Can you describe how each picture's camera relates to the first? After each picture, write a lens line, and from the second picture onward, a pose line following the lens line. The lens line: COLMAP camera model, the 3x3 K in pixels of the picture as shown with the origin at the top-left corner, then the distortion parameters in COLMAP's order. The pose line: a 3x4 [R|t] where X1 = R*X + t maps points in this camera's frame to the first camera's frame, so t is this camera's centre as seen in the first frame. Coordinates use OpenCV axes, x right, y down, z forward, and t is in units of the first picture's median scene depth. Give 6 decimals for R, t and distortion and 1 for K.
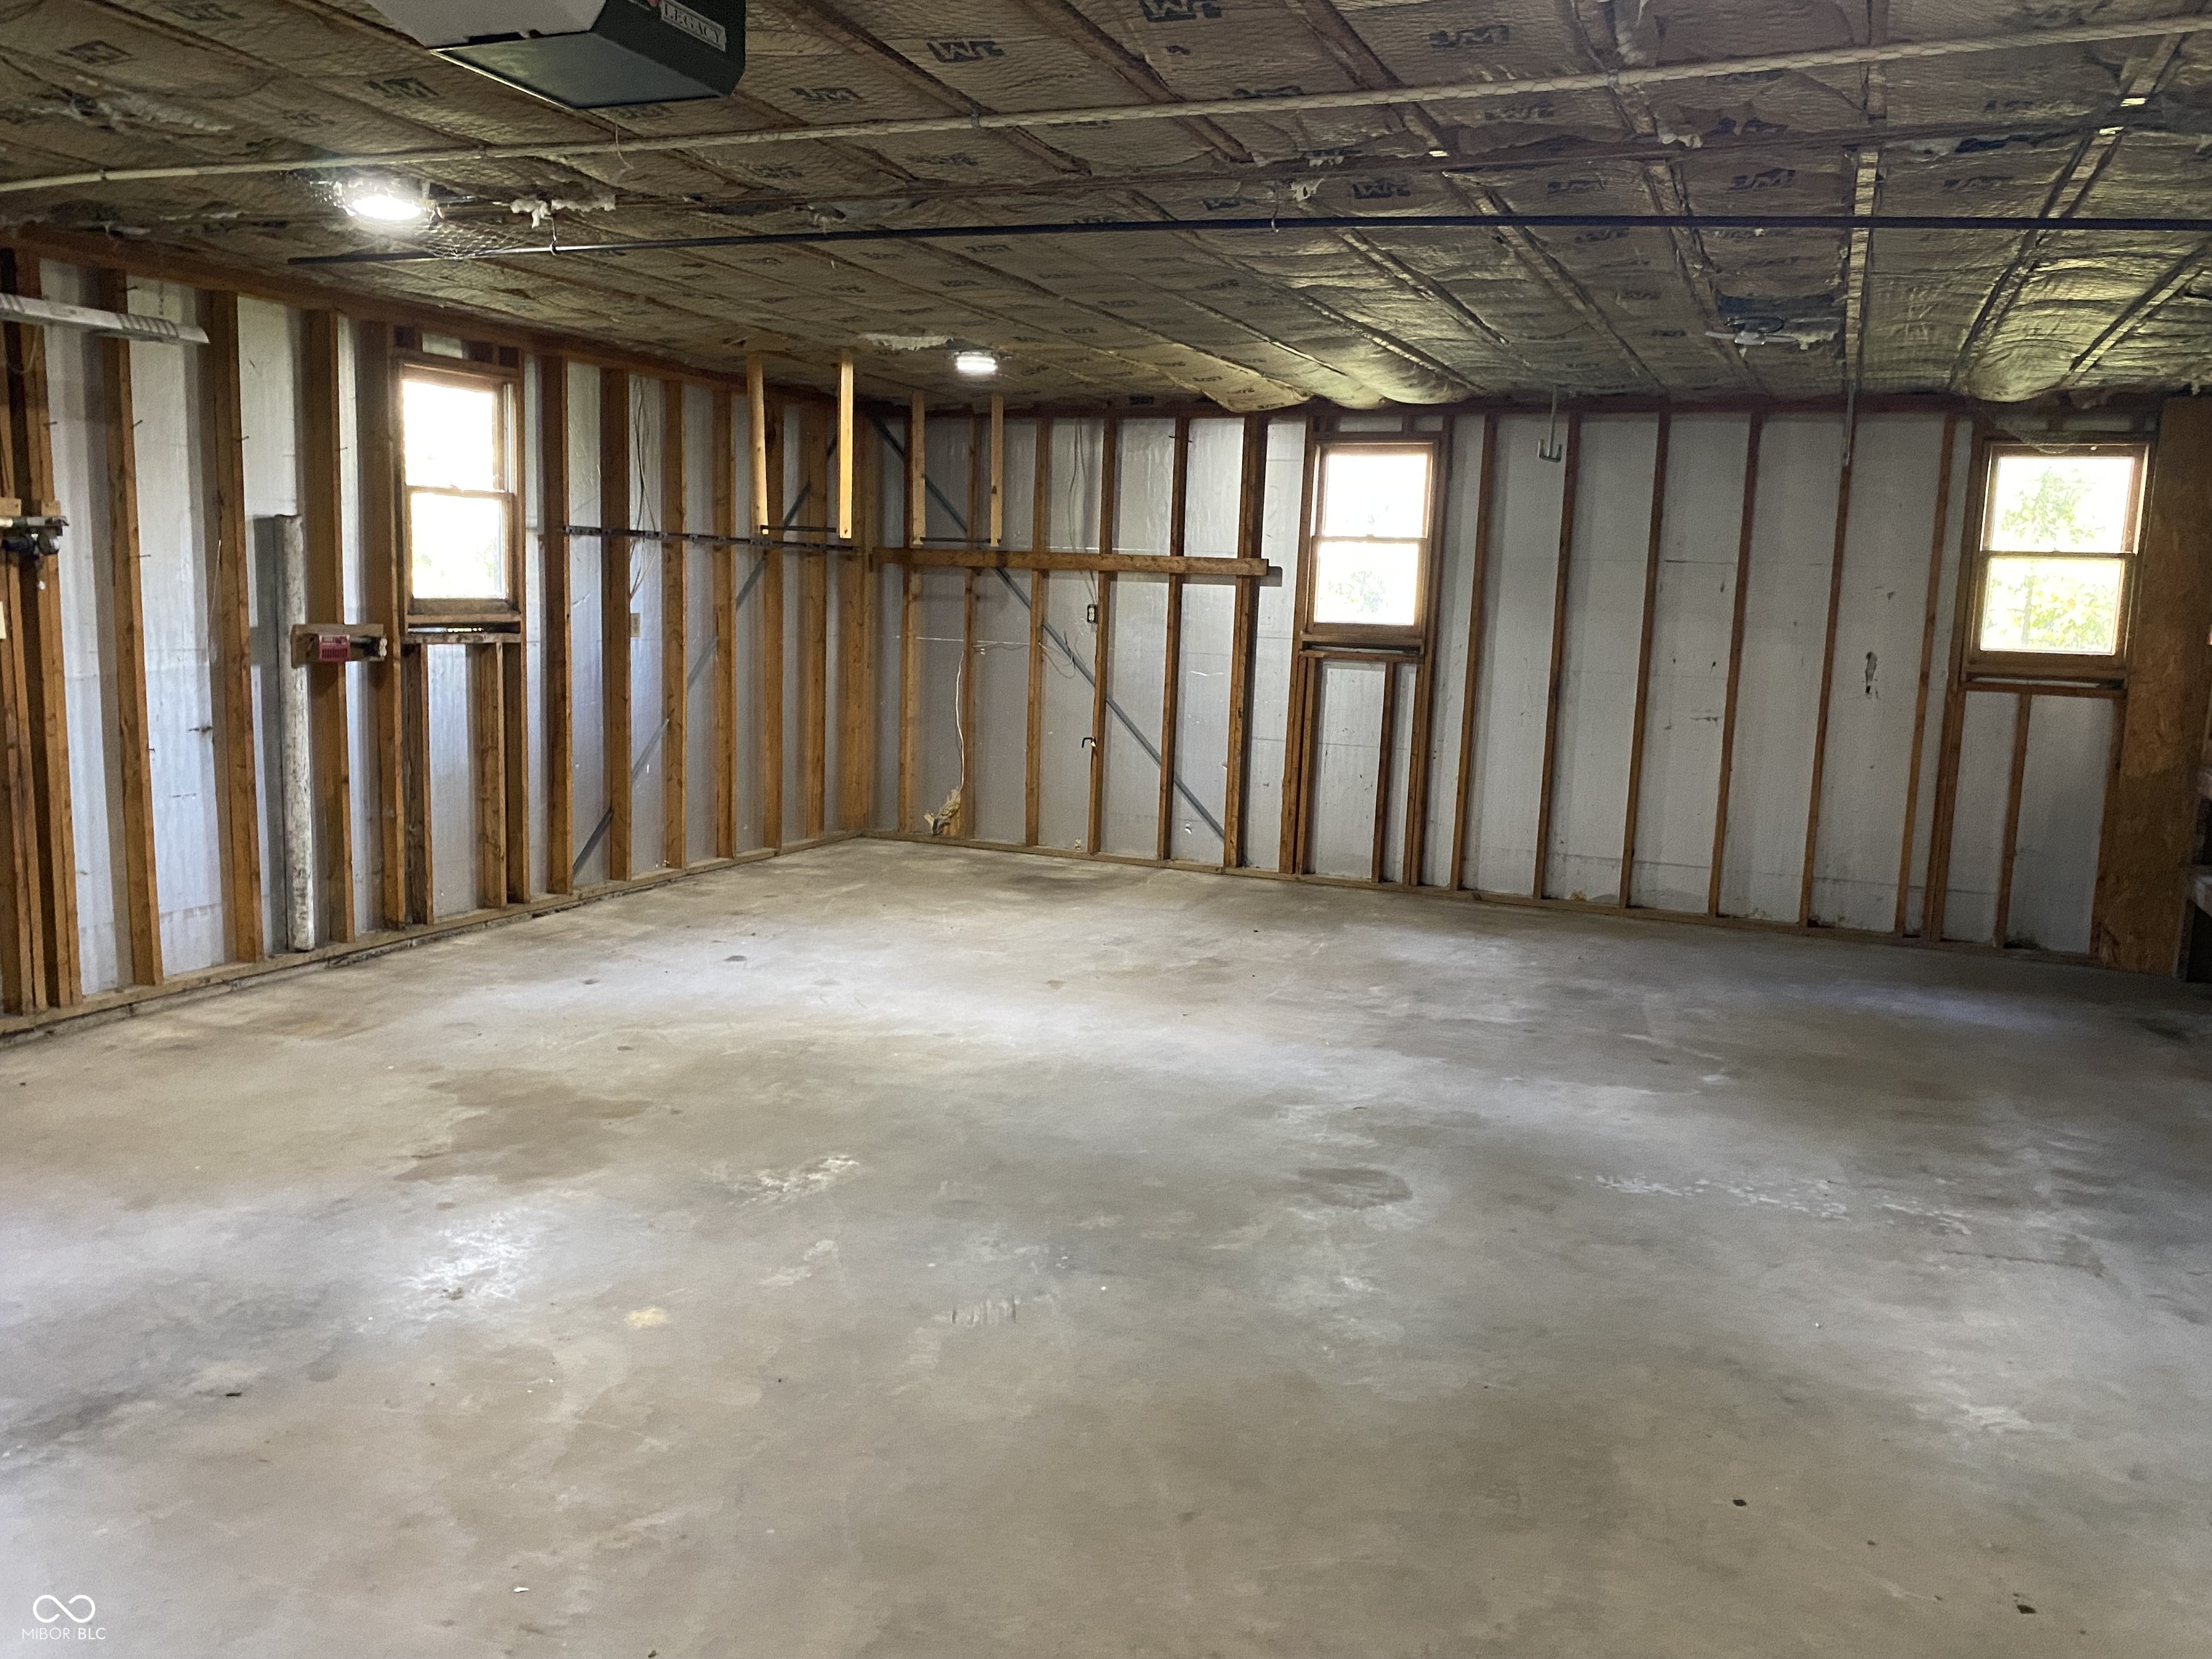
lens RADIAL K [[1719.0, 0, 1103.4], [0, 1719.0, 824.6], [0, 0, 1]] dist [0.024957, -0.020191]
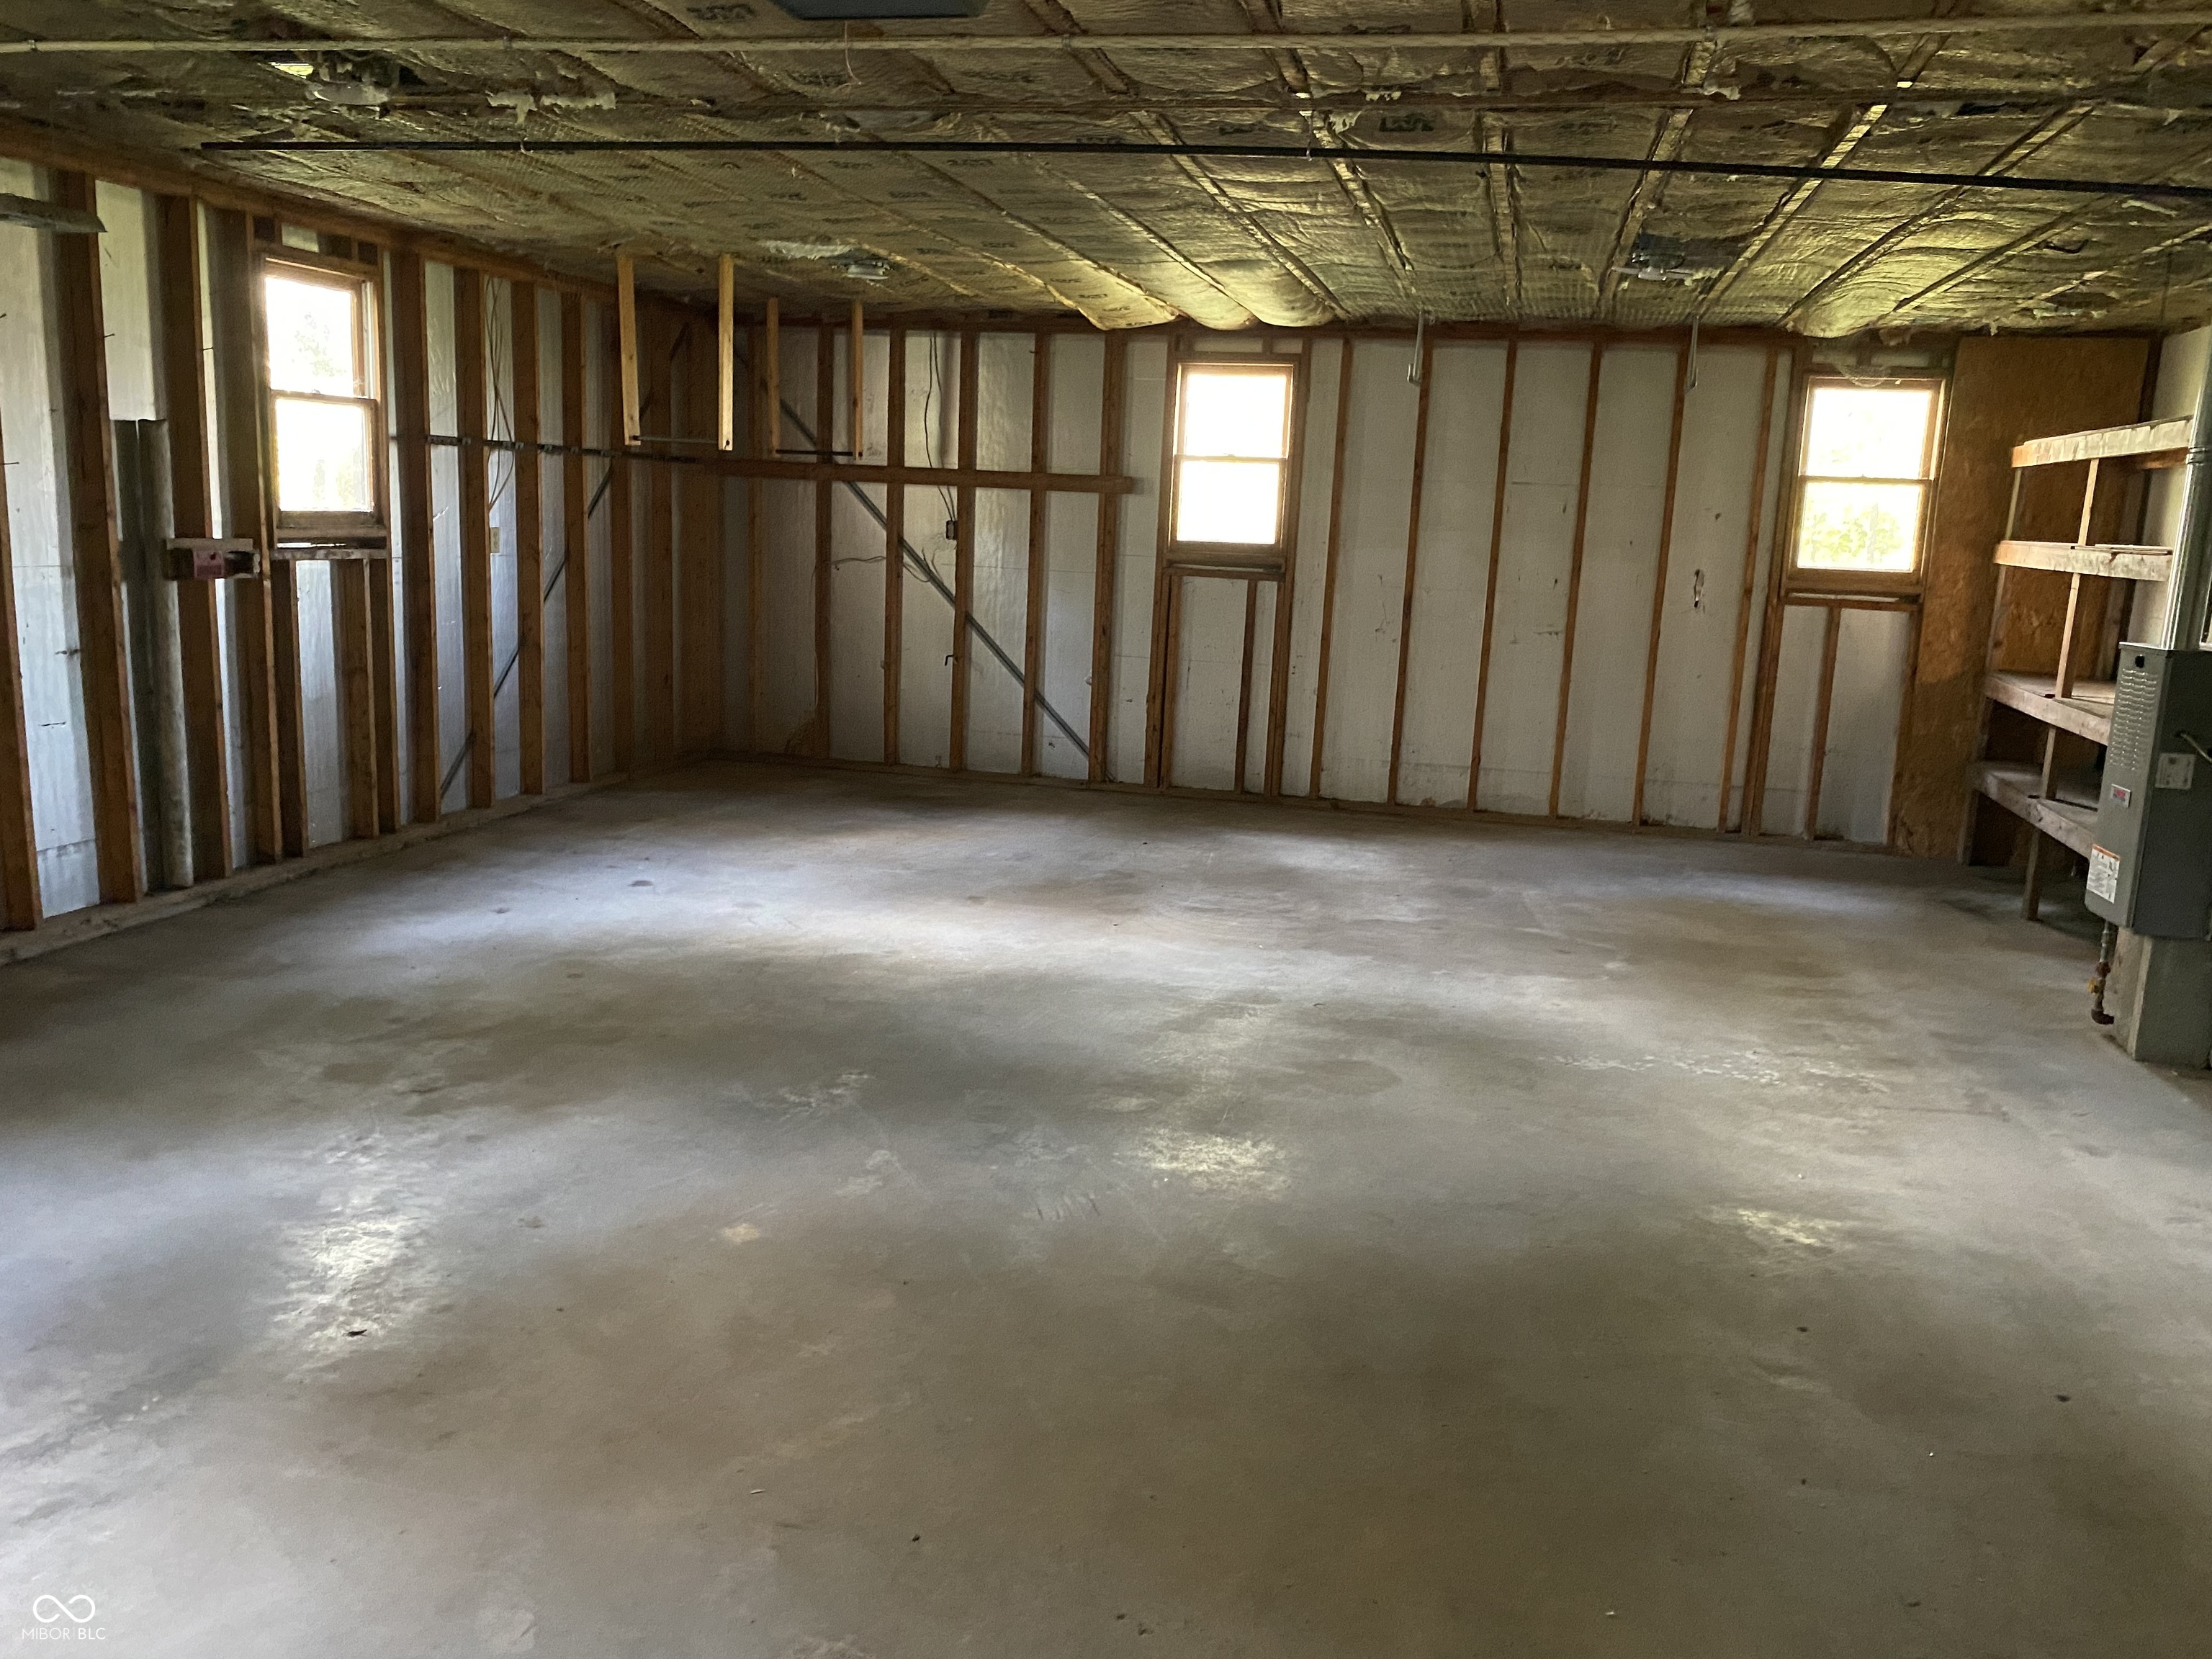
lens RADIAL K [[1719.0, 0, 1114.3], [0, 1719.0, 825.2], [0, 0, 1]] dist [0.024957, -0.020191]
pose [[0.986415, -0.023635, 0.162564, -0.117189], [0.015752, 0.998644, 0.049611, 0.000340], [-0.163516, -0.046376, 0.985450, -0.010892]]
